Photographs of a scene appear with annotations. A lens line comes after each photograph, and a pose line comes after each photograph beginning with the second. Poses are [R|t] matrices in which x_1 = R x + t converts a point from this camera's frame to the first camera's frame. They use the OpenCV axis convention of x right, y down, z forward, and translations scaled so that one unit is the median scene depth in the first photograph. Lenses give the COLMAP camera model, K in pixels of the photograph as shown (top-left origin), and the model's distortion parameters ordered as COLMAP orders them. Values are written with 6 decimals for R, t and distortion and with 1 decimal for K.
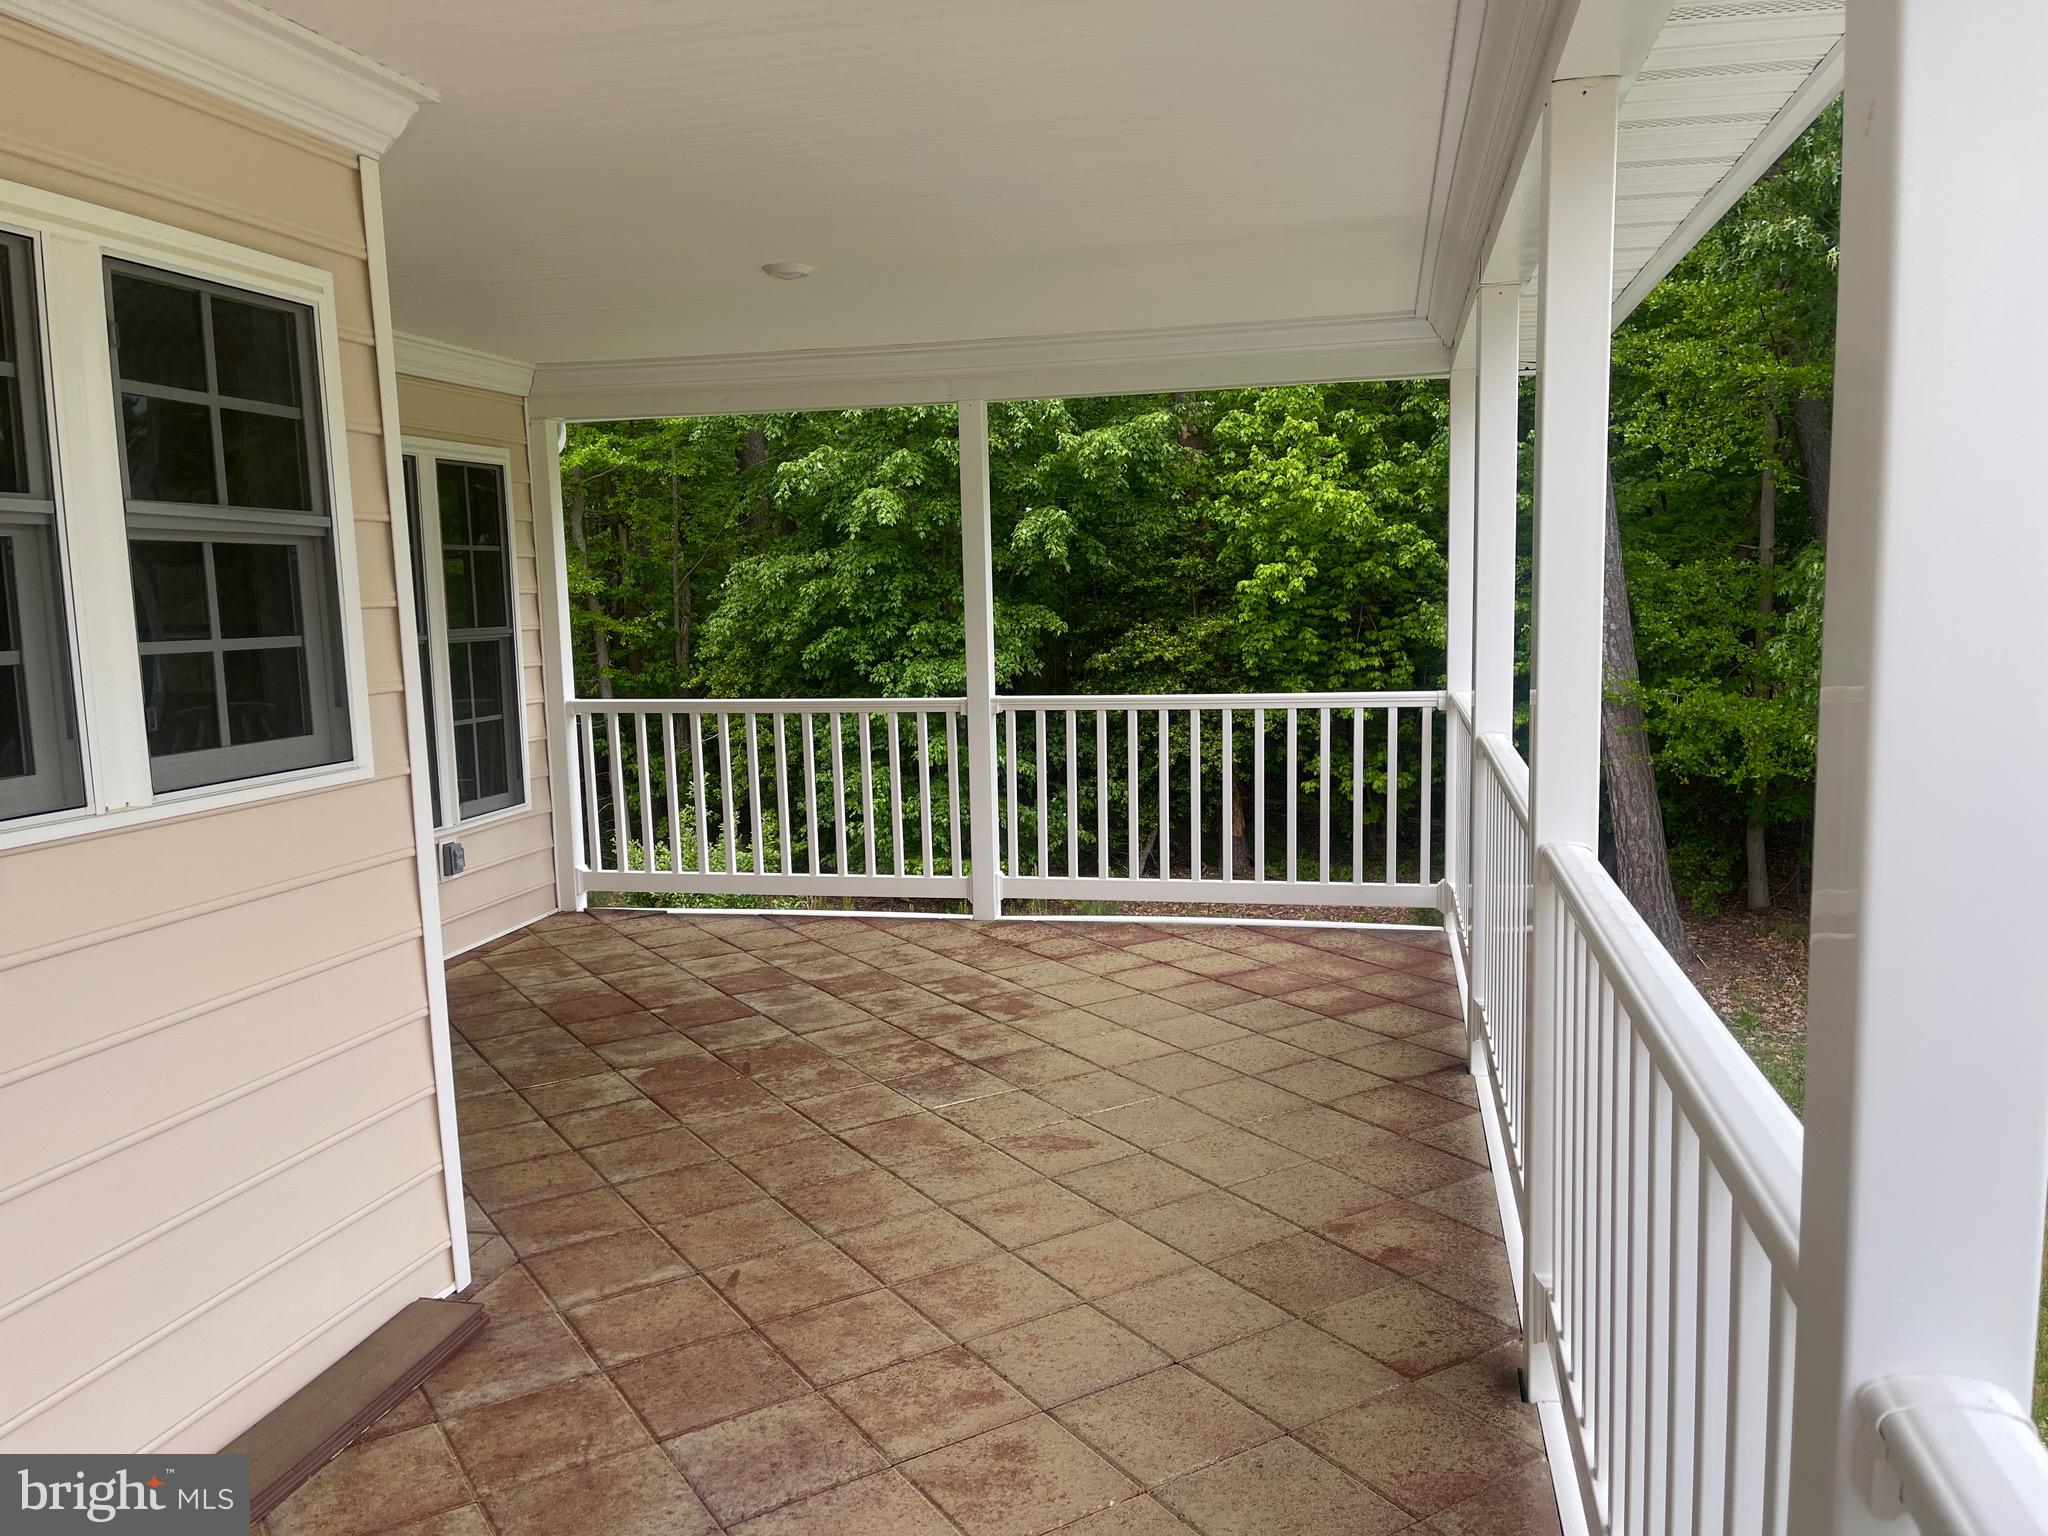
lens RADIAL K [[1522.1, 0, 1031.7], [0, 1522.1, 774.4], [0, 0, 1]] dist [0.003154, 0.000185]
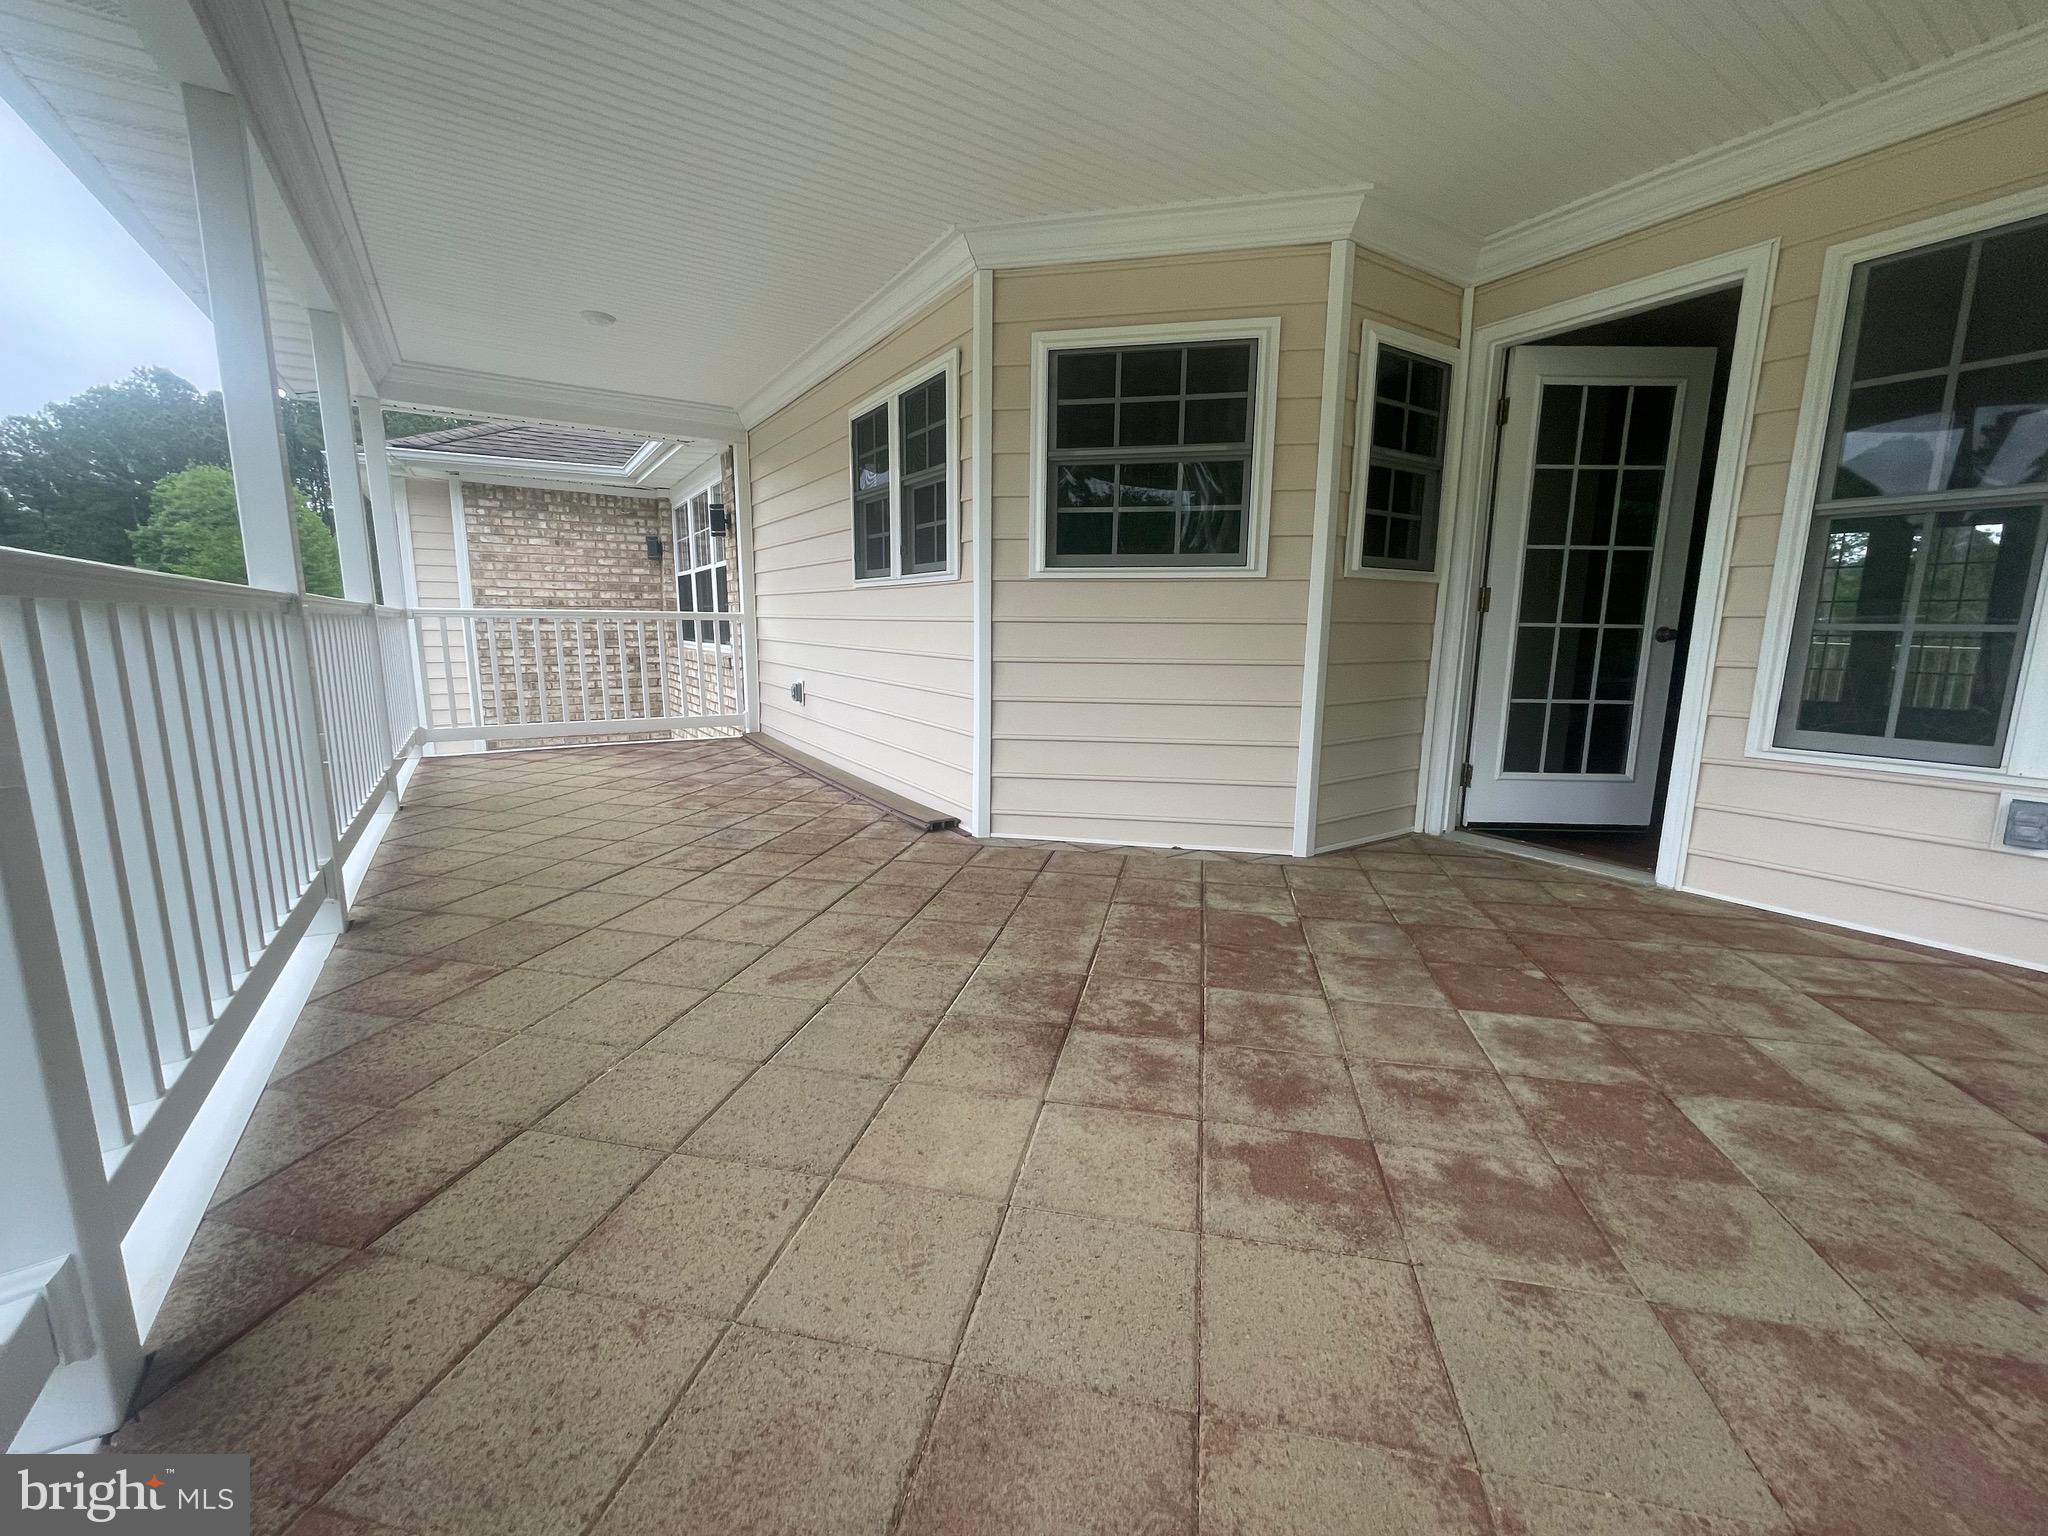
lens RADIAL K [[816.5, 0, 1034.8], [0, 816.5, 759.3], [0, 0, 1]] dist [-0.007381, 0.004102]
pose [[-0.691727, 0.137507, -0.708946, 0.239071], [-0.078938, 0.961425, 0.263497, -0.044207], [0.717831, 0.238231, -0.654190, 1.219068]]
